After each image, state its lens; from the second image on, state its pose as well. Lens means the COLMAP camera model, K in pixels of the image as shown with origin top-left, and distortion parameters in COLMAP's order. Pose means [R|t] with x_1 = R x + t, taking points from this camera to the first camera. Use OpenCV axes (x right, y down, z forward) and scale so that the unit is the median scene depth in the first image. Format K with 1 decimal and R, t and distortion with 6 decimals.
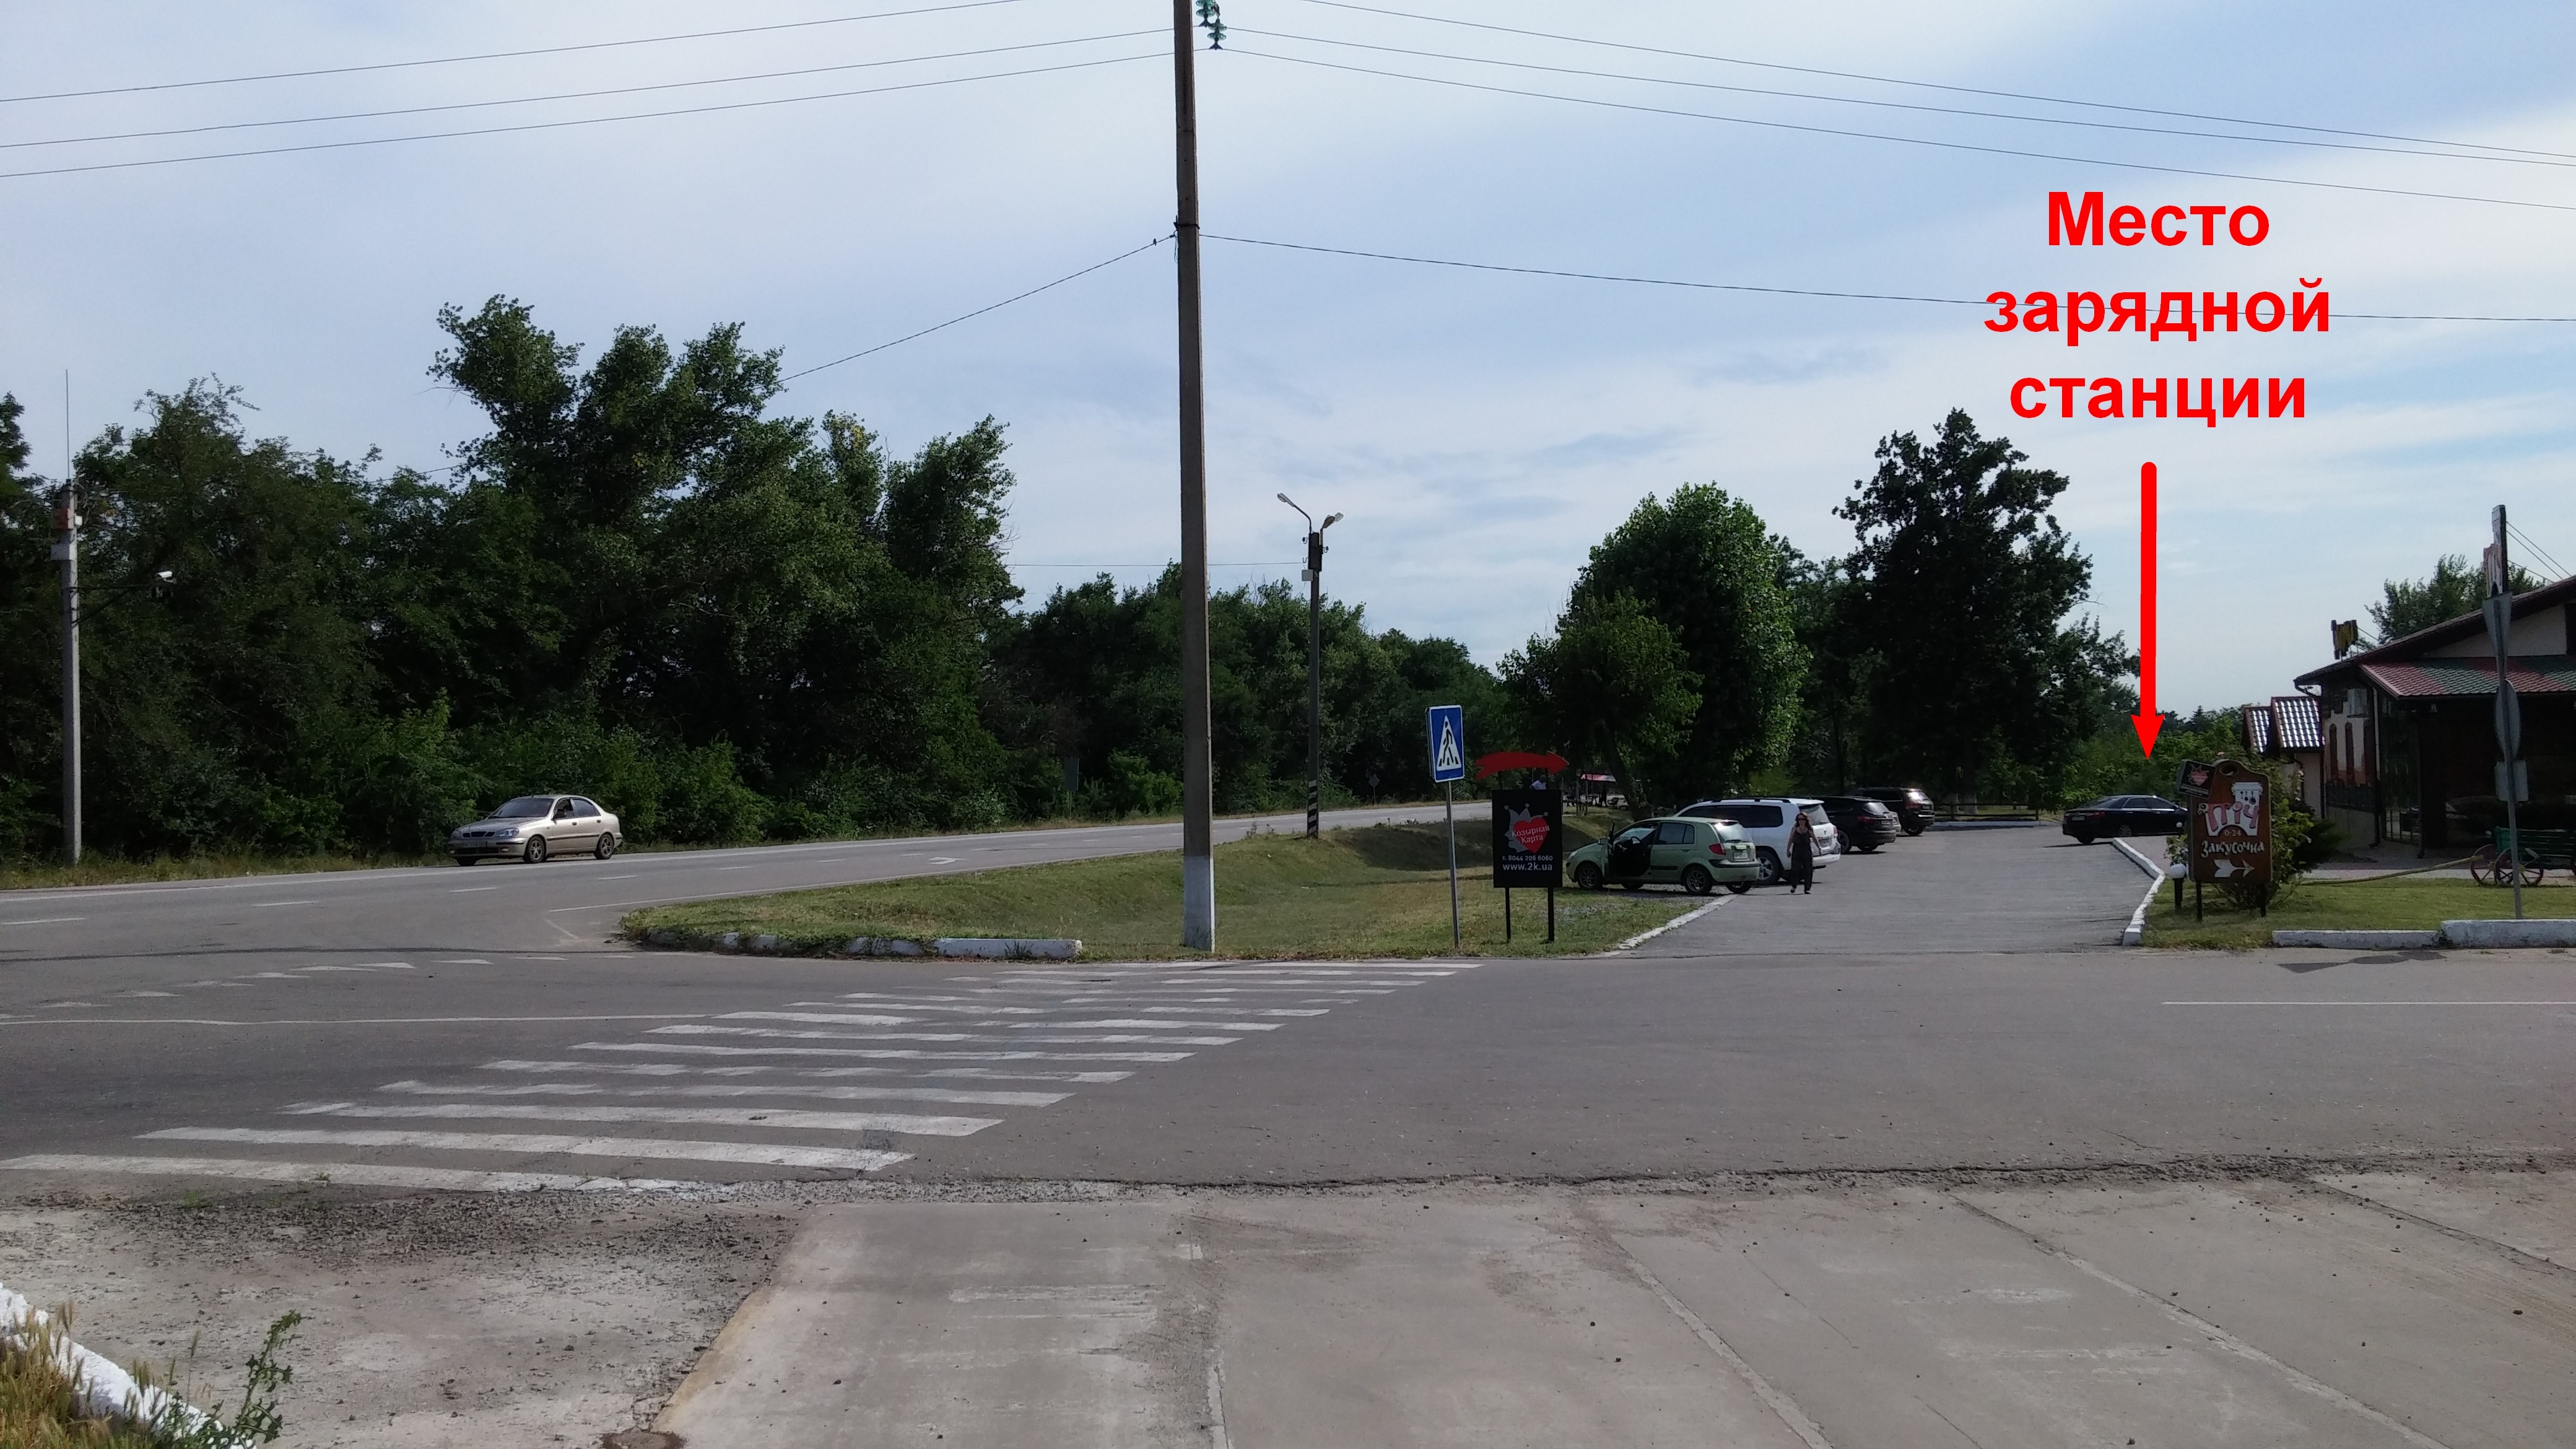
lens RADIAL K [[2213.0, 0, 1289.7], [0, 2213.0, 703.2], [0, 0, 1]] dist [0.063547, -0.044306]
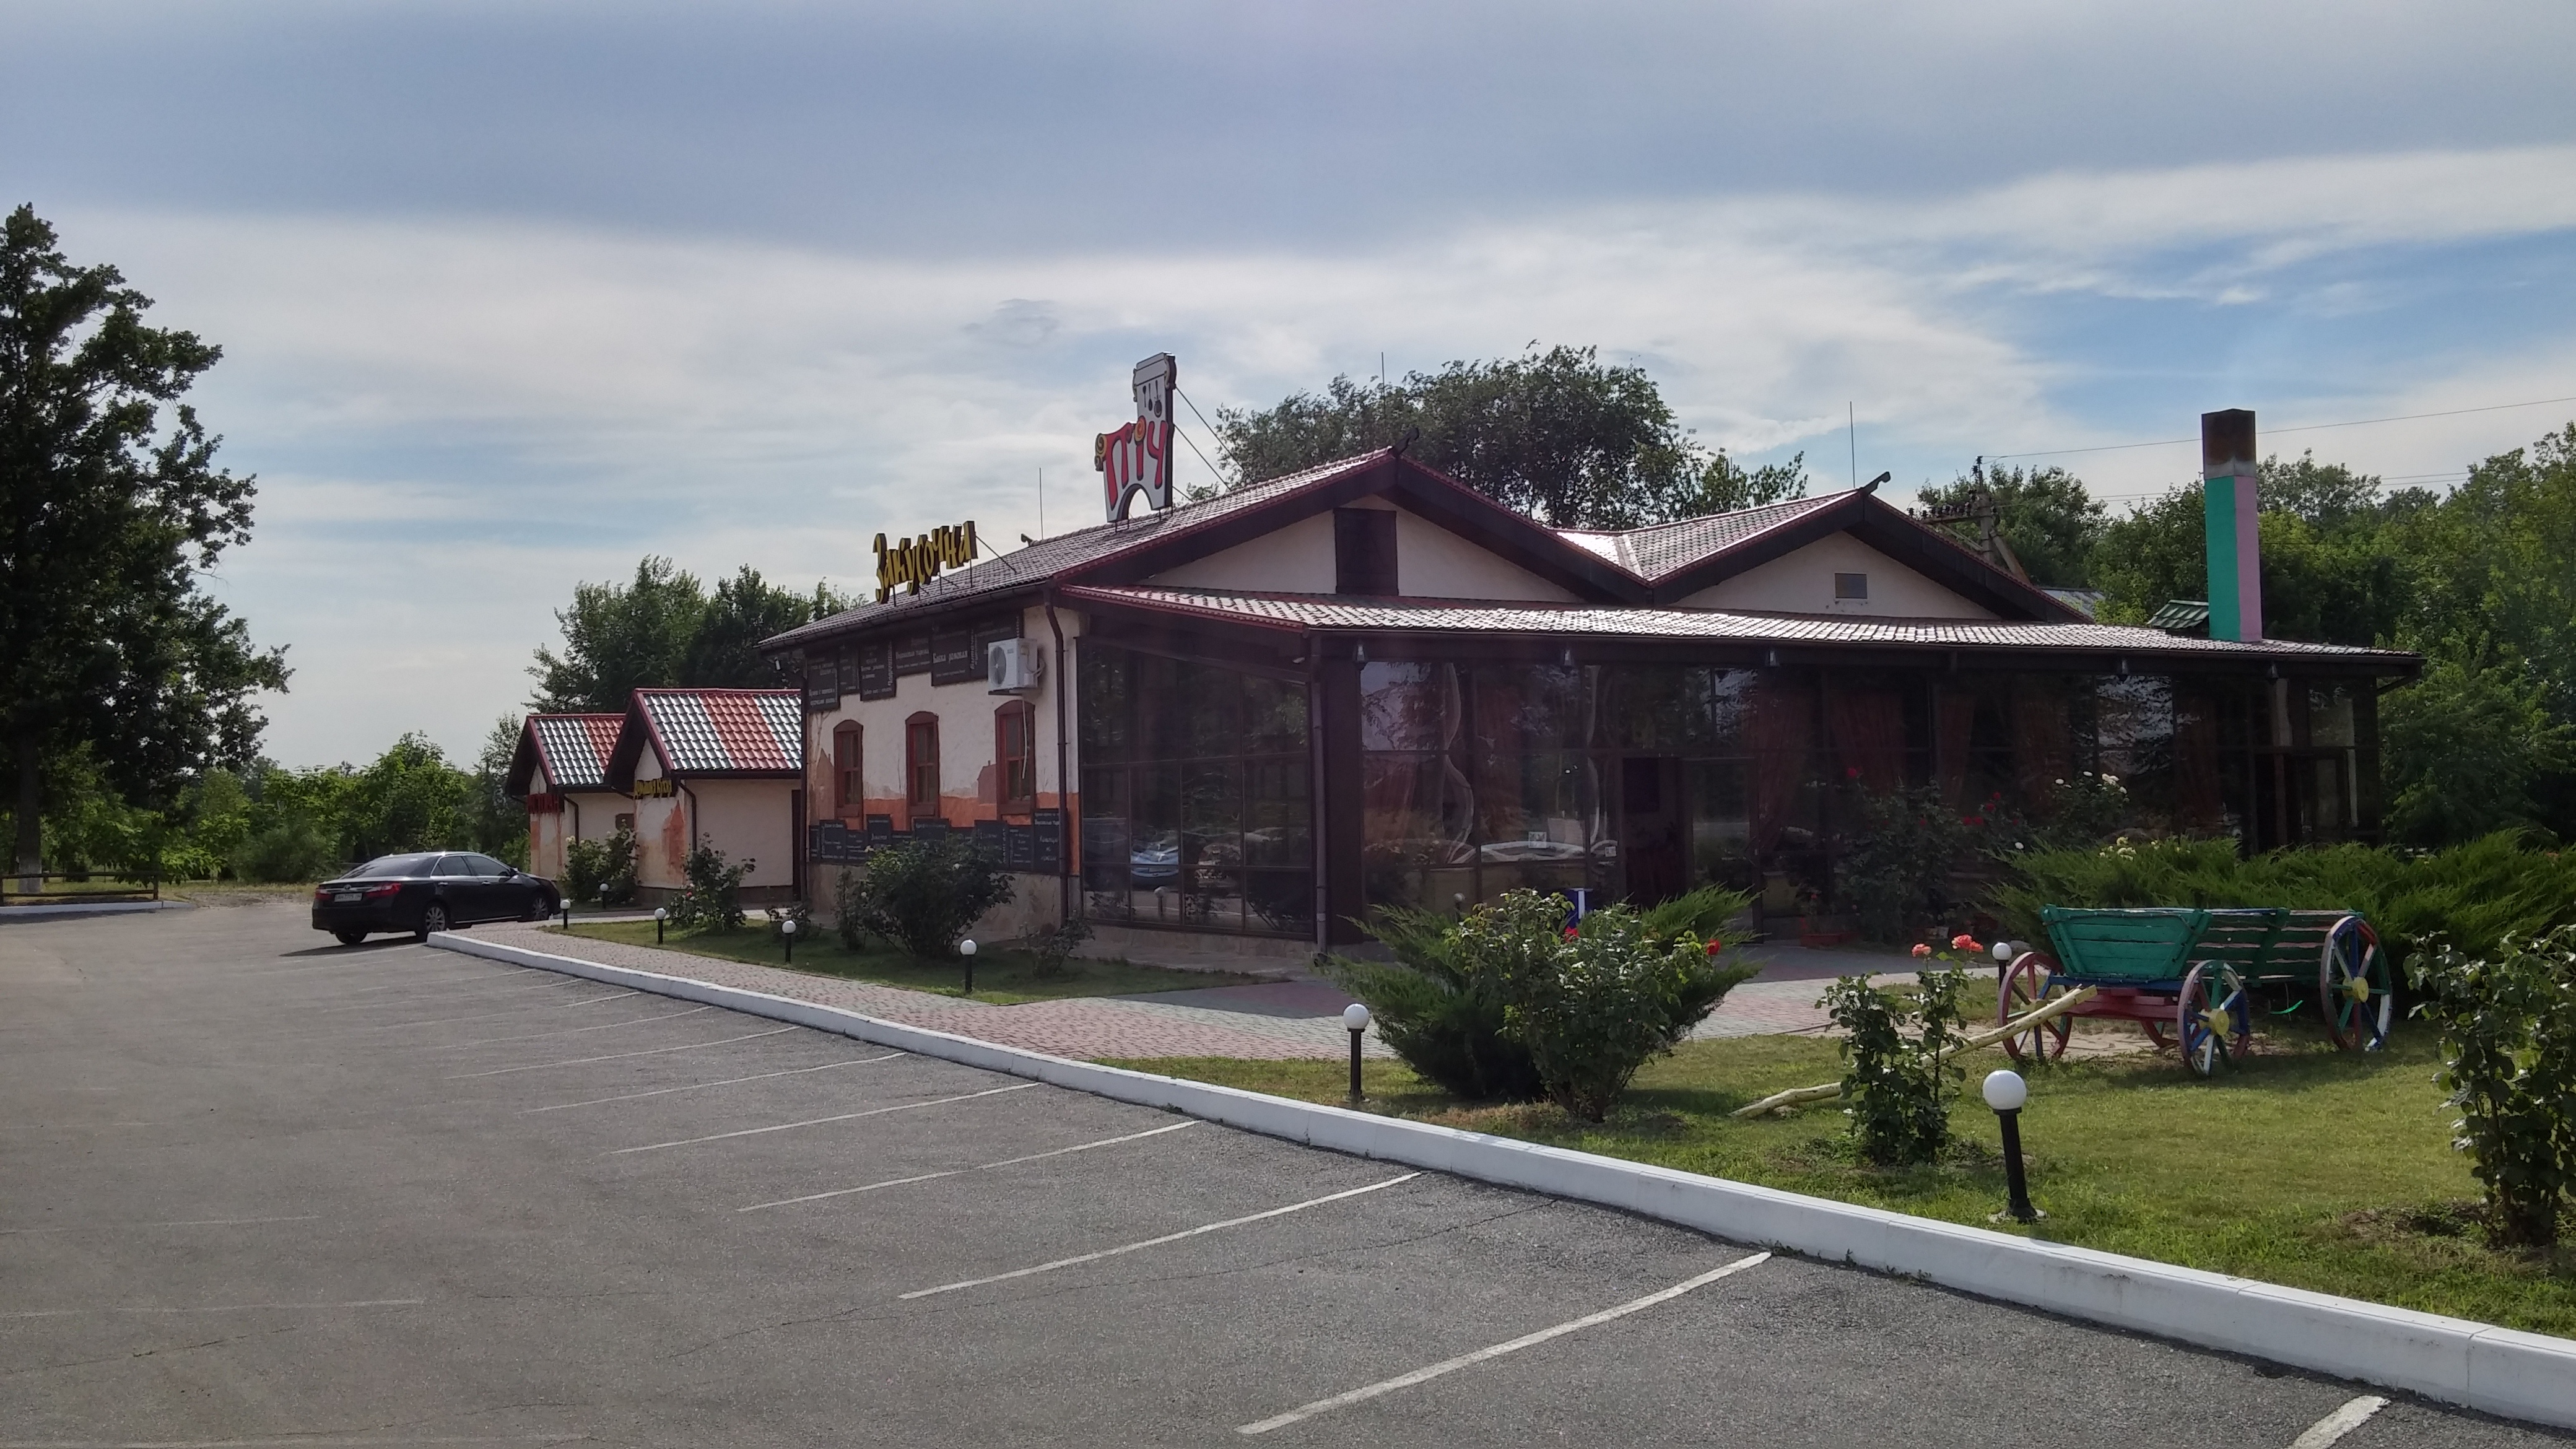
lens RADIAL K [[2213.0, 0, 1290.2], [0, 2213.0, 735.4], [0, 0, 1]] dist [0.063547, -0.044306]
pose [[0.653339, 0.028644, 0.756523, 0.072892], [-0.017542, 0.999588, -0.022698, 0.015970], [-0.756862, 0.001558, 0.653573, 0.360749]]
